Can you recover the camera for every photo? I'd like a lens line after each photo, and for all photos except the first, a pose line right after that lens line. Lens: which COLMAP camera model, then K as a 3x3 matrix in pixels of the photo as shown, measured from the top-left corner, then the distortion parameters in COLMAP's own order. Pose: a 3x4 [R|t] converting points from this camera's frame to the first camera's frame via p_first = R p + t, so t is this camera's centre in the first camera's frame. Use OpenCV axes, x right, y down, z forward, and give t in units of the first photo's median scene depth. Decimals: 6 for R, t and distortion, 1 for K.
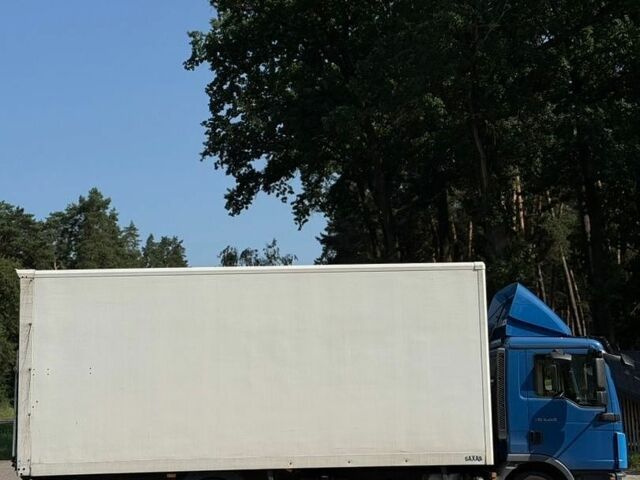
lens RADIAL K [[1207.6, 0, 320.0], [0, 1207.6, 240.0], [0, 0, 1]] dist [0.103080, 0.069188]
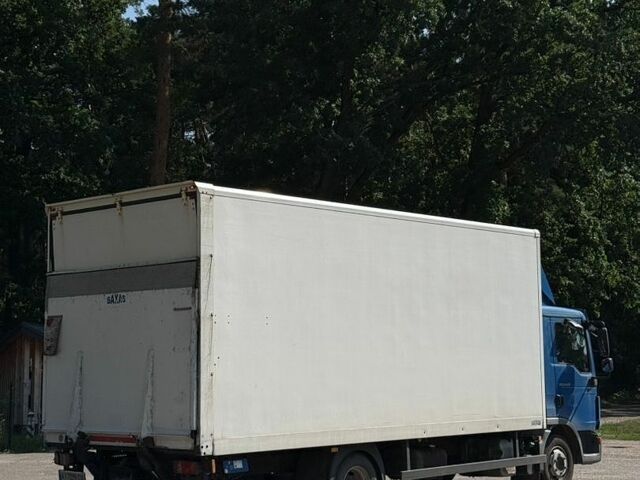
lens RADIAL K [[1207.6, 0, 320.0], [0, 1207.6, 240.0], [0, 0, 1]] dist [0.103080, 0.069188]
pose [[0.695233, 0.087695, 0.713414, -0.728221], [-0.099973, 0.994680, -0.024844, 0.071383], [-0.711798, -0.054049, 0.700302, 0.426197]]
